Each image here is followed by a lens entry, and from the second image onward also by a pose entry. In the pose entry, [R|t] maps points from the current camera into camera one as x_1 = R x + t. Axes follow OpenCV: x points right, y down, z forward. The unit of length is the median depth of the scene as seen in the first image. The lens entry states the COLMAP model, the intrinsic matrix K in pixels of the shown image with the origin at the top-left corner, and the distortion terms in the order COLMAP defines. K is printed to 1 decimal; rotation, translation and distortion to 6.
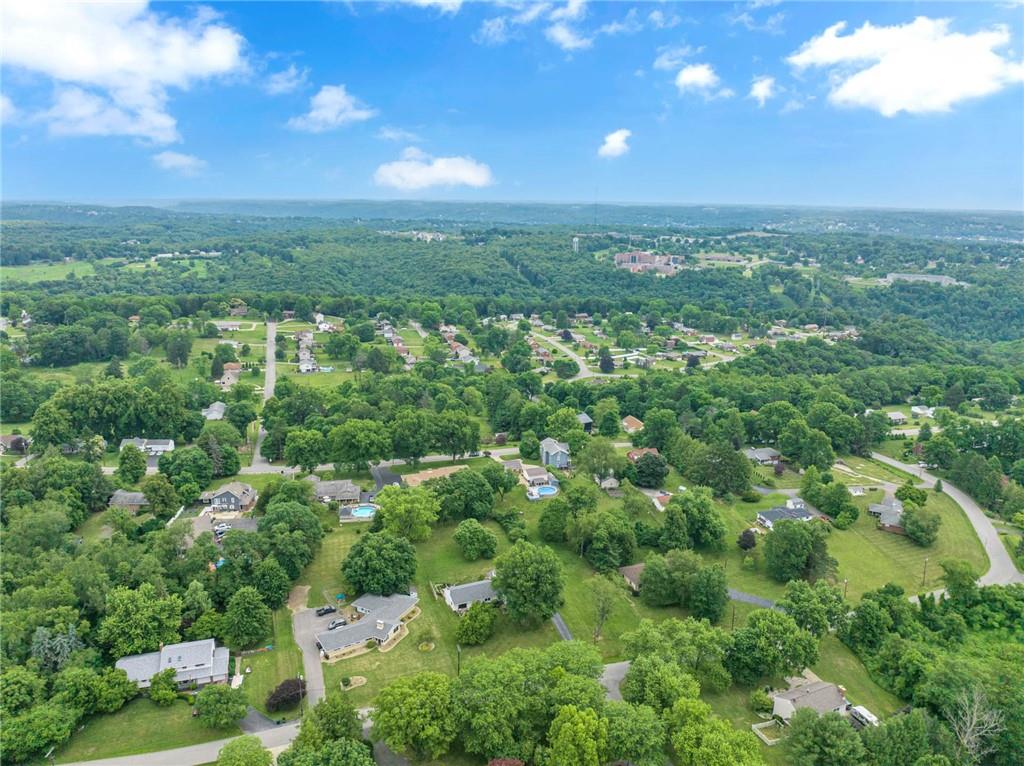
lens RADIAL K [[720.1, 0, 512.2], [0, 720.1, 379.6], [0, 0, 1]] dist [-0.031001, -0.007555]
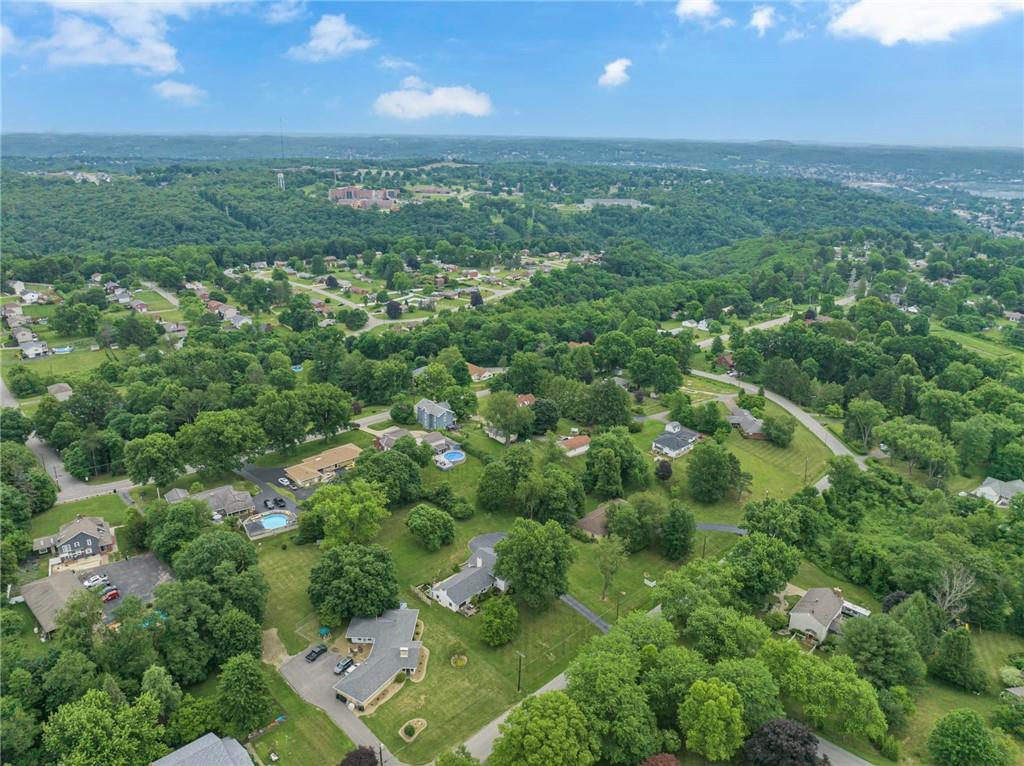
lens RADIAL K [[720.1, 0, 510.7], [0, 720.1, 386.6], [0, 0, 1]] dist [-0.031001, -0.007555]
pose [[0.908131, -0.138535, 0.395102, -0.107171], [0.099095, 0.987979, 0.118648, -0.016684], [-0.406790, -0.068595, 0.910943, 0.058924]]
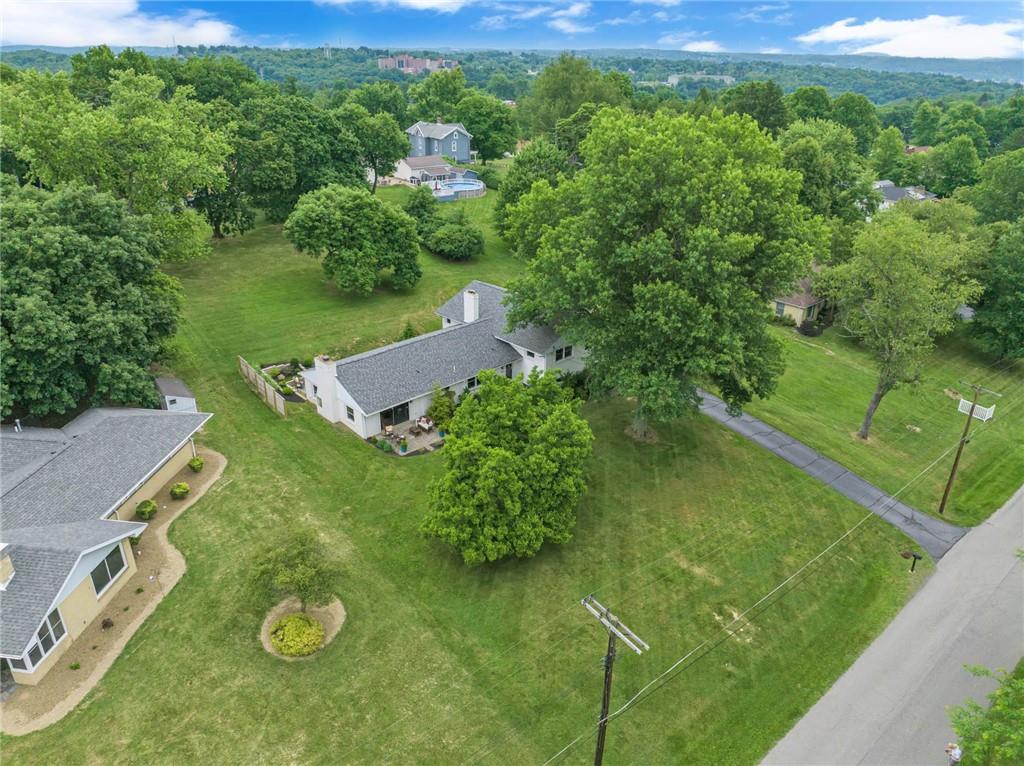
lens RADIAL K [[720.1, 0, 510.0], [0, 720.1, 384.9], [0, 0, 1]] dist [-0.031001, -0.007555]
pose [[0.943601, -0.143685, 0.298281, -0.034145], [0.083006, 0.974815, 0.206994, 0.083020], [-0.320511, -0.170560, 0.931763, 0.244058]]
